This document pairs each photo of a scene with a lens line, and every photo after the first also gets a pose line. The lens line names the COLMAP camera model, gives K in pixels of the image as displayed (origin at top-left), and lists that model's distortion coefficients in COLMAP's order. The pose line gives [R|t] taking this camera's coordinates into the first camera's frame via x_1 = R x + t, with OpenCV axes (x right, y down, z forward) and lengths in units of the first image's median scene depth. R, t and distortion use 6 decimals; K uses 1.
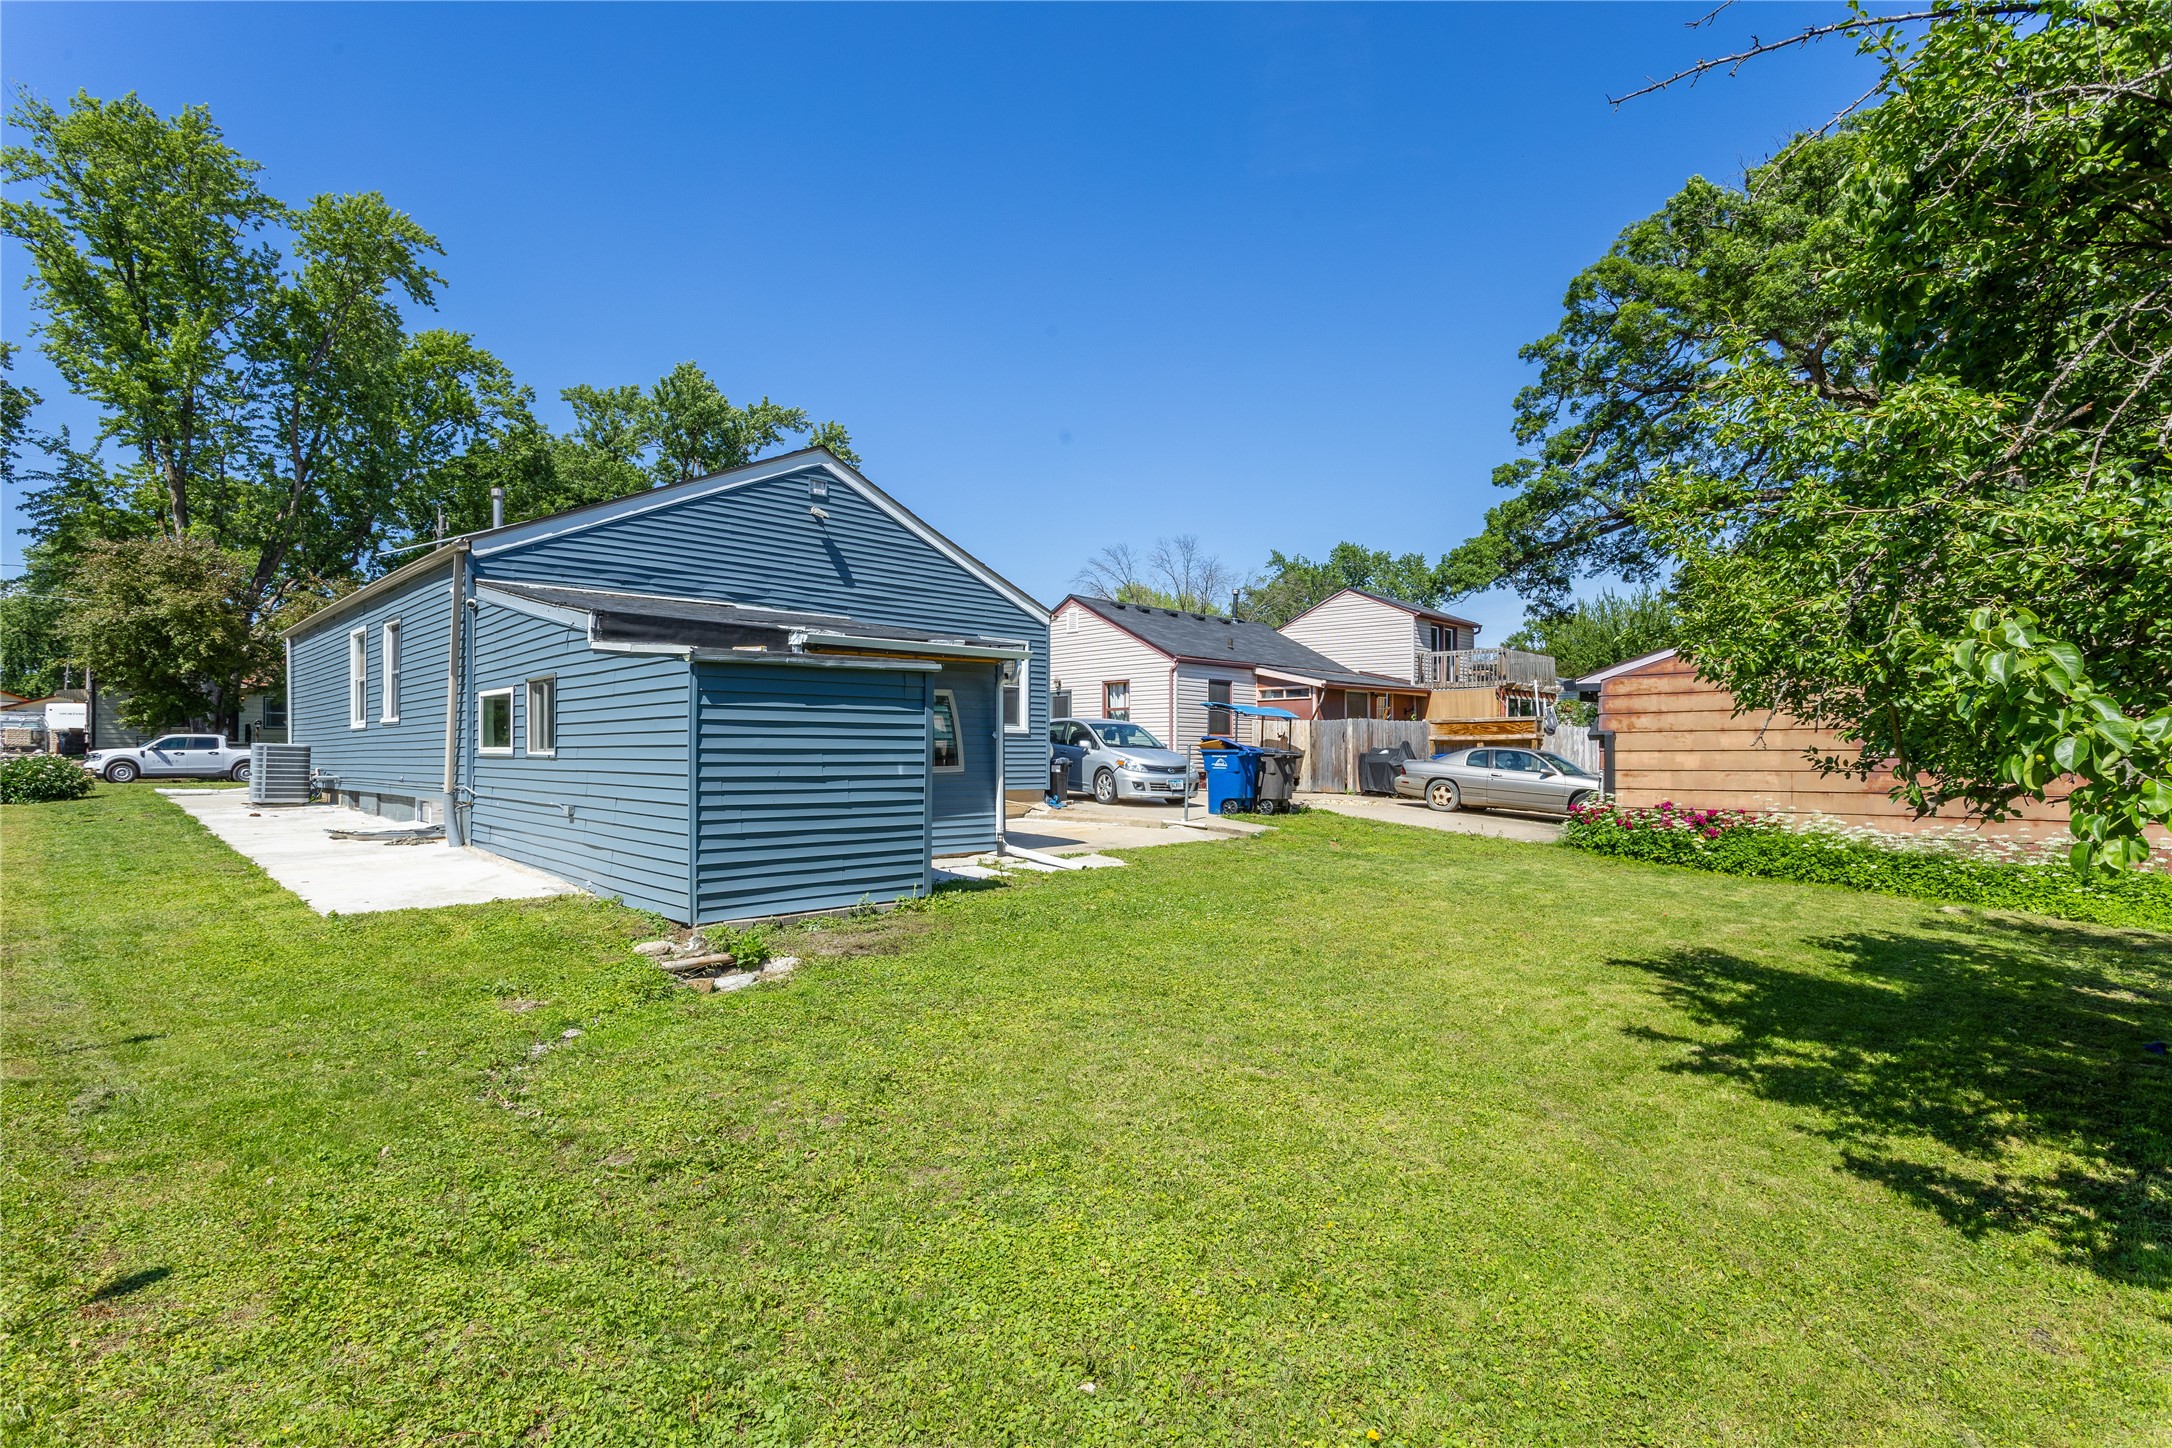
lens RADIAL K [[1082.9, 0, 1081.5], [0, 1082.9, 731.0], [0, 0, 1]] dist [-0.062997, 0.034914]
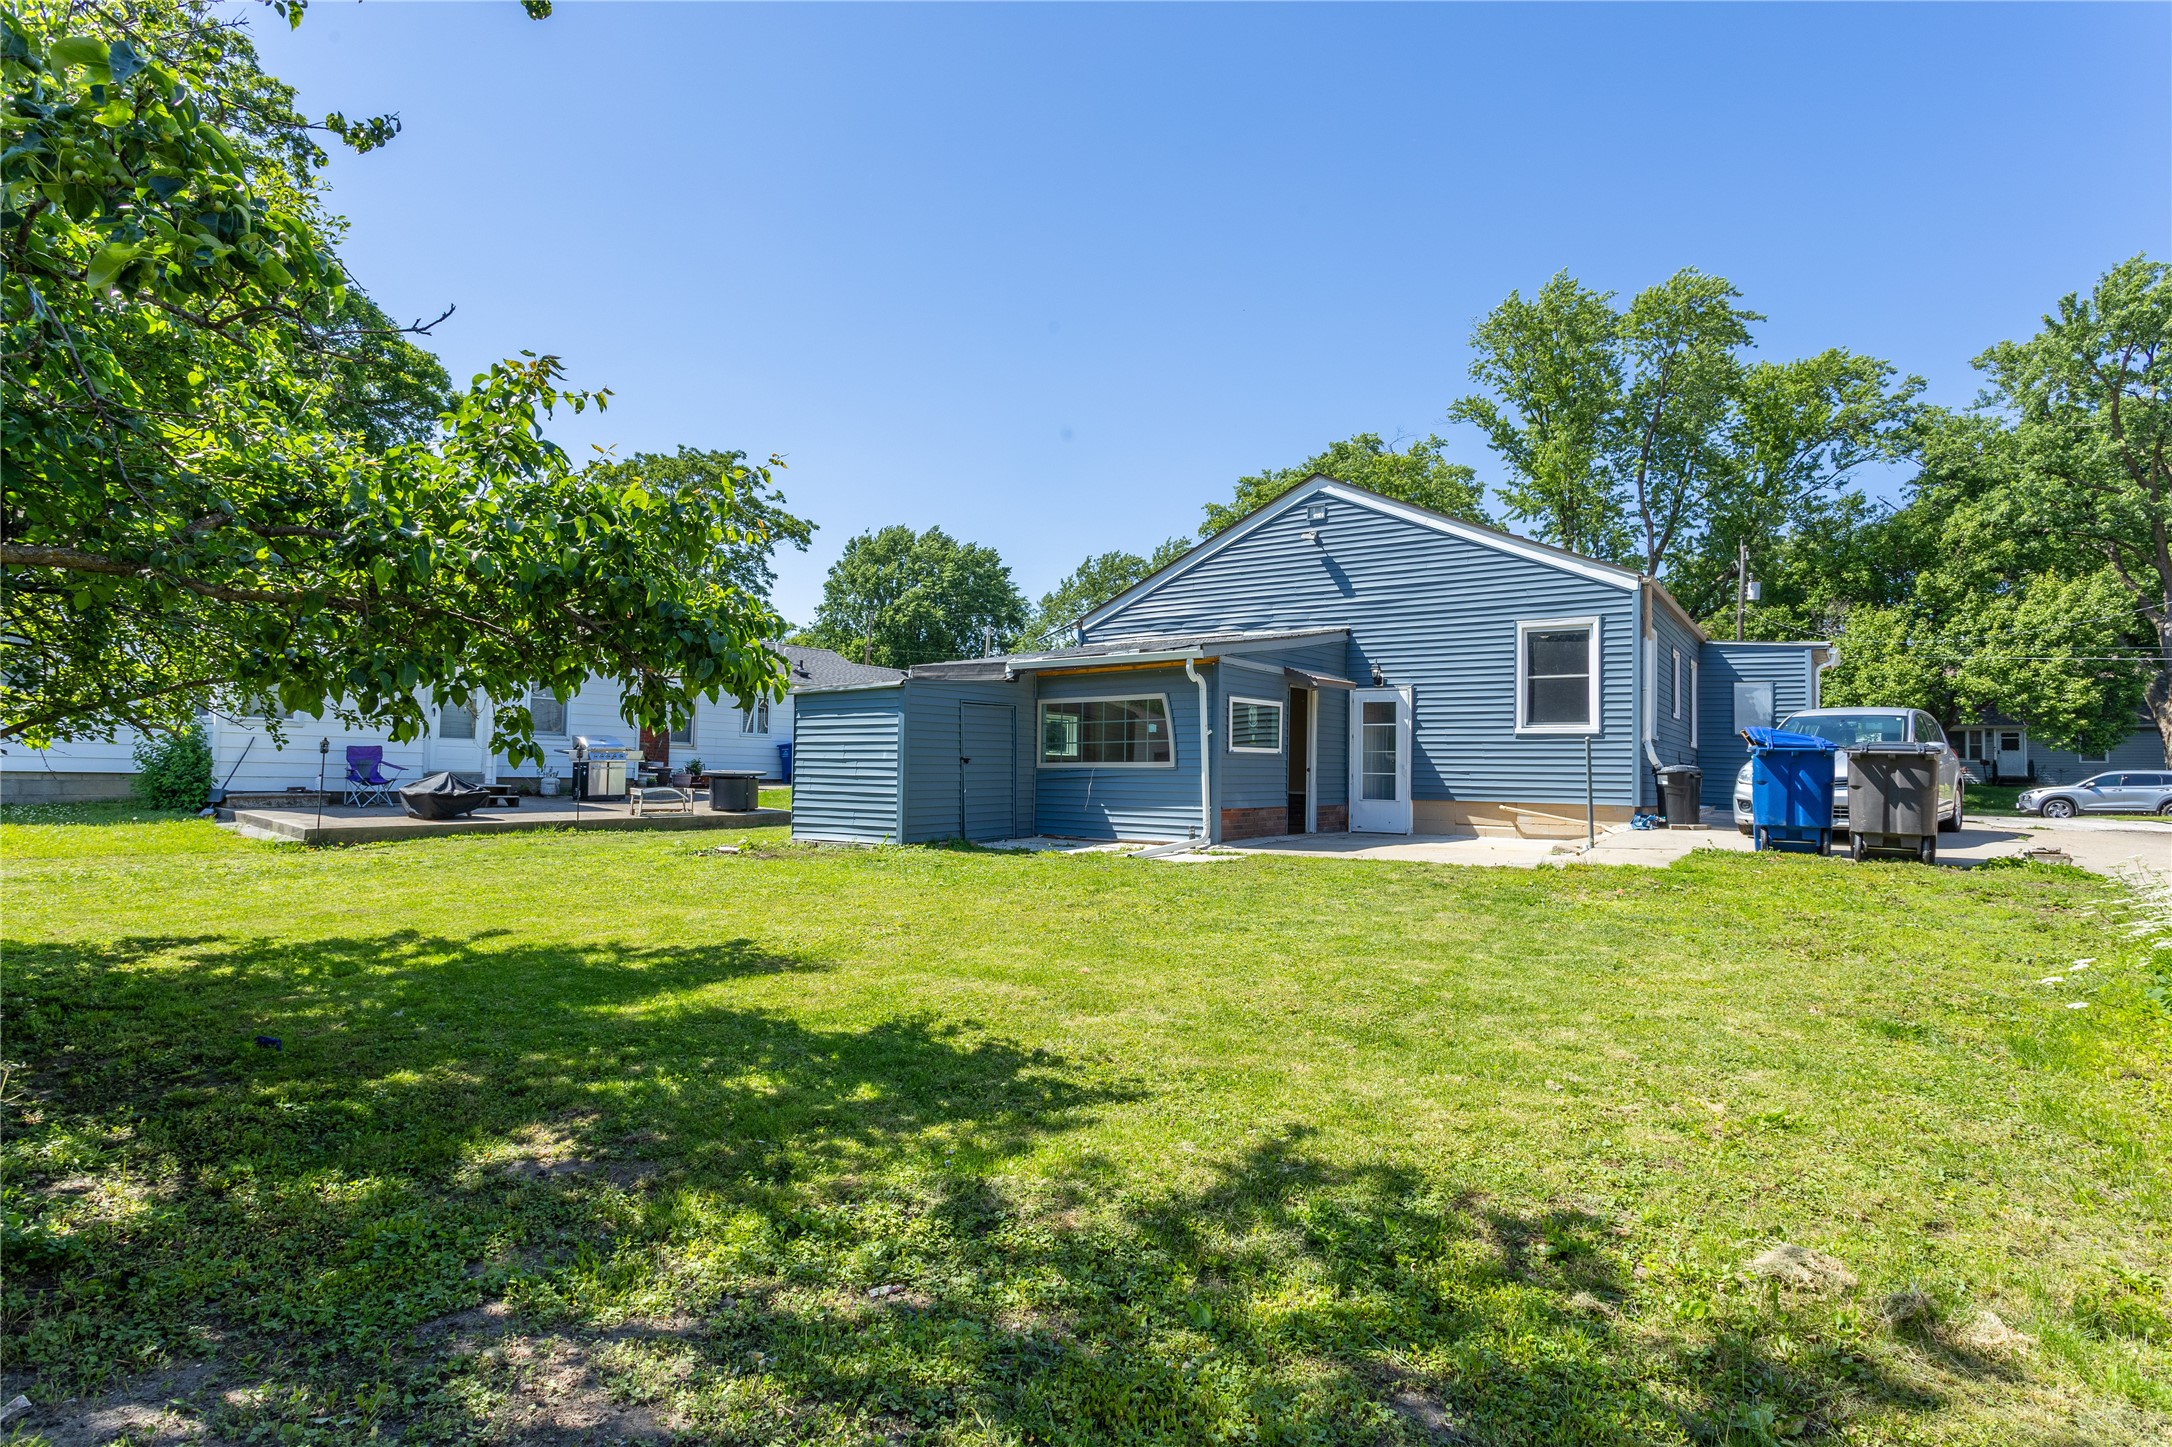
lens RADIAL K [[1082.9, 0, 1081.5], [0, 1082.9, 730.5], [0, 0, 1]] dist [-0.062997, 0.034914]
pose [[0.169236, -0.044856, -0.984554, 0.632916], [0.002450, 0.998980, -0.045092, 0.033036], [0.985573, 0.005219, 0.169173, 0.483831]]
